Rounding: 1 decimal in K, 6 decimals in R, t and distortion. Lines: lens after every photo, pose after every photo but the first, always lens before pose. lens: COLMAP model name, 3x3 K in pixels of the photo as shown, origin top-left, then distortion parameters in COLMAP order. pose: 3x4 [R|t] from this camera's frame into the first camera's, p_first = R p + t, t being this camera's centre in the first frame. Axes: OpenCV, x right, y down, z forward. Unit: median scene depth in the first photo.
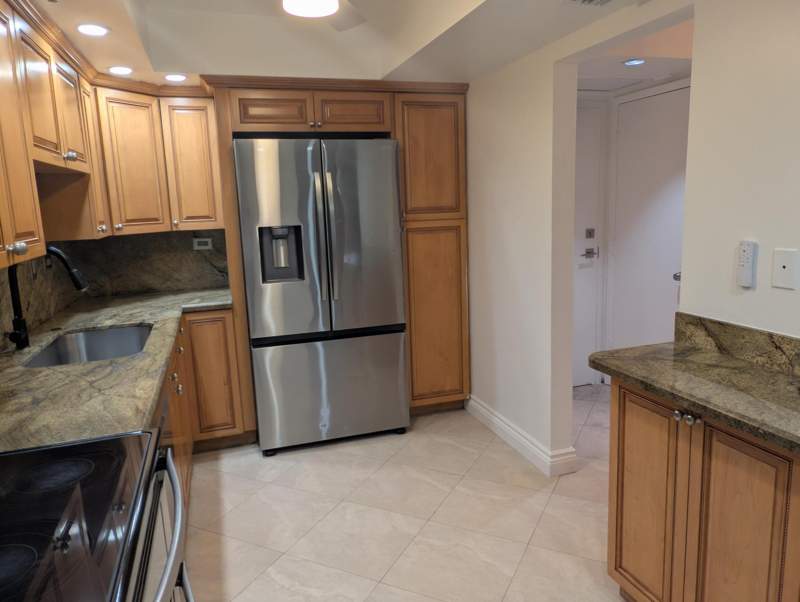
lens RADIAL K [[567.3, 0, 401.2], [0, 567.3, 294.2], [0, 0, 1]] dist [0.007844, 0.016583]
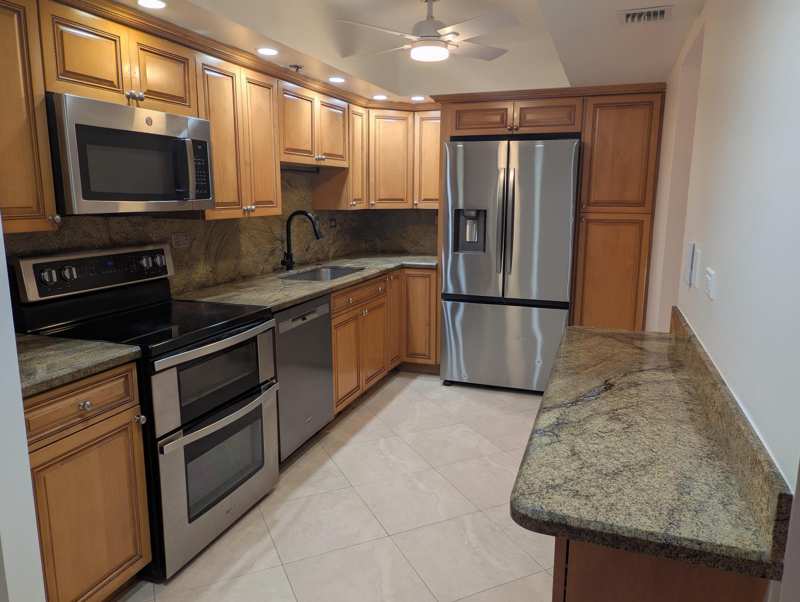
lens RADIAL K [[567.3, 0, 406.0], [0, 567.3, 292.5], [0, 0, 1]] dist [0.007844, 0.016583]
pose [[0.787936, 0.146727, -0.598020, 0.444424], [-0.134787, 0.988740, 0.065000, 0.002100], [0.600824, 0.029389, 0.798841, -0.102010]]
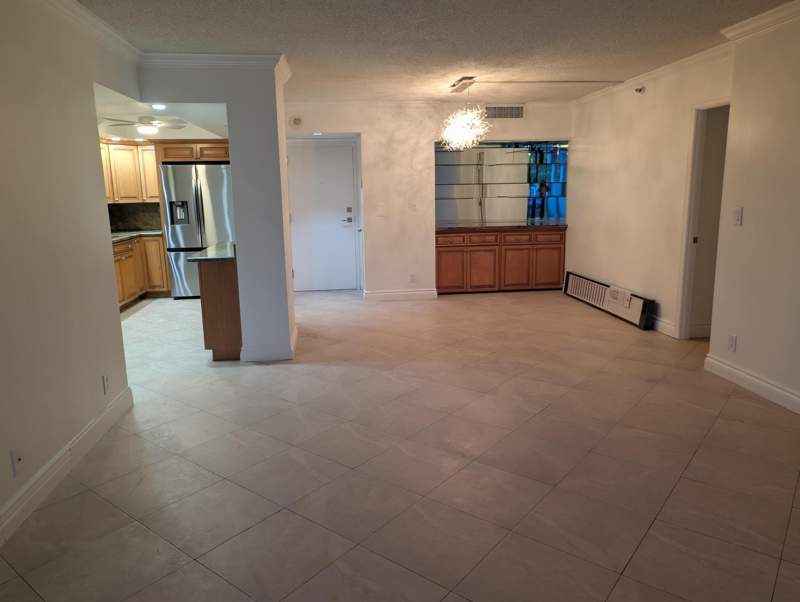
lens RADIAL K [[567.3, 0, 408.1], [0, 567.3, 293.5], [0, 0, 1]] dist [0.007844, 0.016583]
pose [[0.981843, 0.052132, -0.182392, 1.140748], [-0.048088, 0.998491, 0.026529, 0.151593], [0.183500, -0.017276, 0.982868, -1.132377]]
